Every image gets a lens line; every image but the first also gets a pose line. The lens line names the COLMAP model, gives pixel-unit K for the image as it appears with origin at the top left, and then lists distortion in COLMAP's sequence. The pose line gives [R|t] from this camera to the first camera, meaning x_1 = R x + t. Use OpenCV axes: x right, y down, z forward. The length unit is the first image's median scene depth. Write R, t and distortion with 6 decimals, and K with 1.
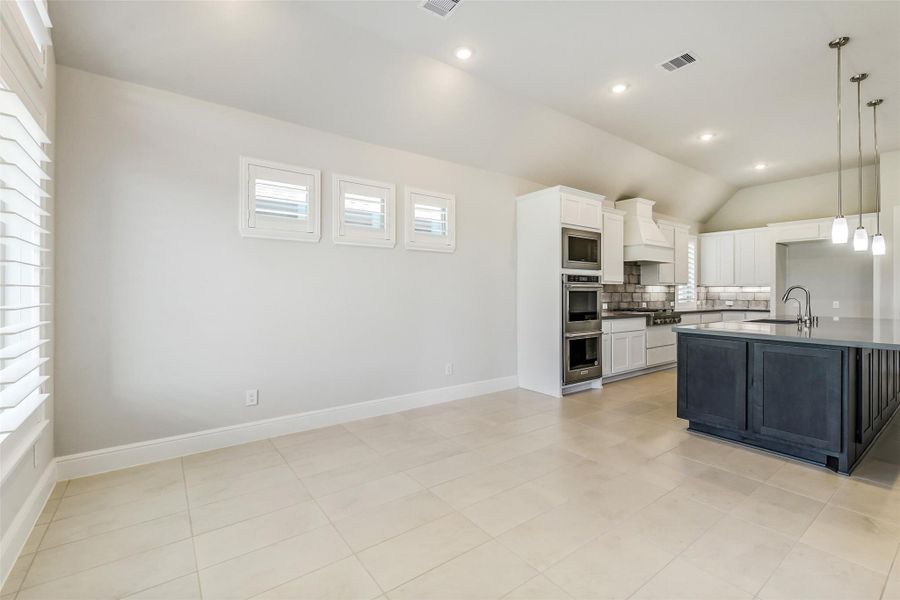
lens RADIAL K [[396.9, 0, 449.1], [0, 396.9, 293.3], [0, 0, 1]] dist [-0.004988, -0.000657]
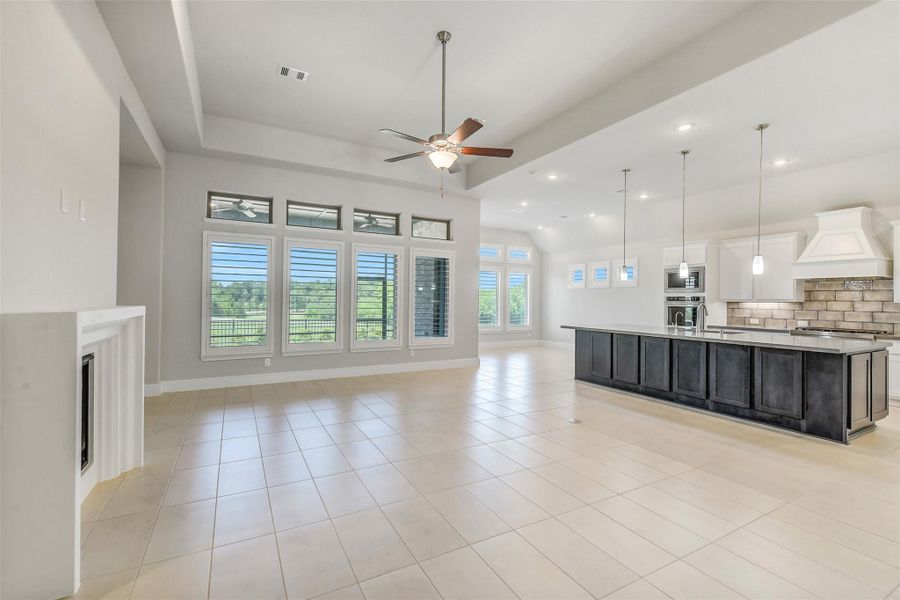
lens RADIAL K [[396.9, 0, 452.1], [0, 396.9, 304.2], [0, 0, 1]] dist [-0.004988, -0.000657]
pose [[-0.132738, 0.006259, -0.991131, 1.276282], [-0.017890, 0.999802, 0.008710, -0.008133], [0.990990, 0.018888, -0.132600, 0.191706]]
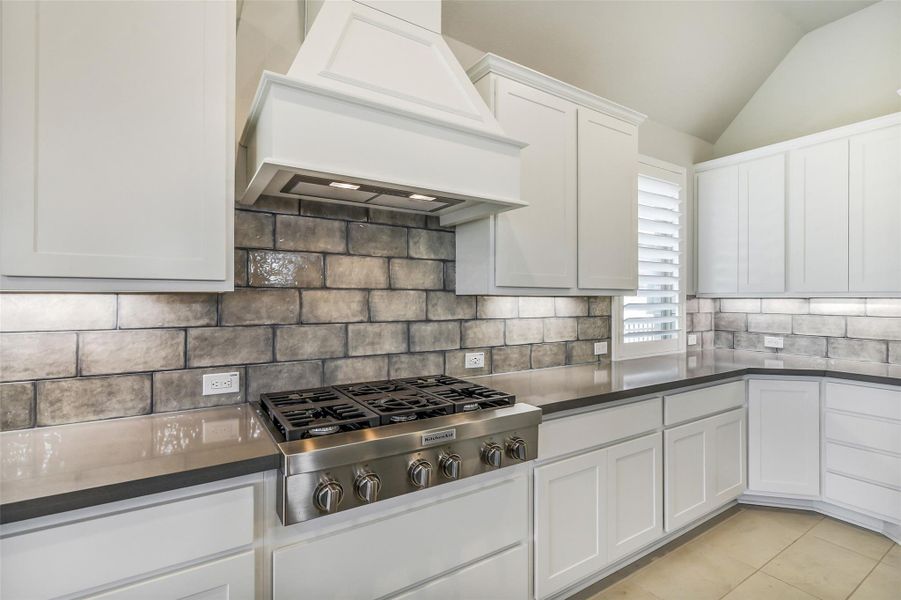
lens RADIAL K [[425.5, 0, 453.1], [0, 425.5, 296.7], [0, 0, 1]] dist [-0.016831, -0.000504]
pose [[0.998022, -0.001035, -0.062853, 0.459354], [0.000154, 0.999901, -0.014035, -0.013719], [0.062862, 0.013997, 0.997924, 0.622542]]
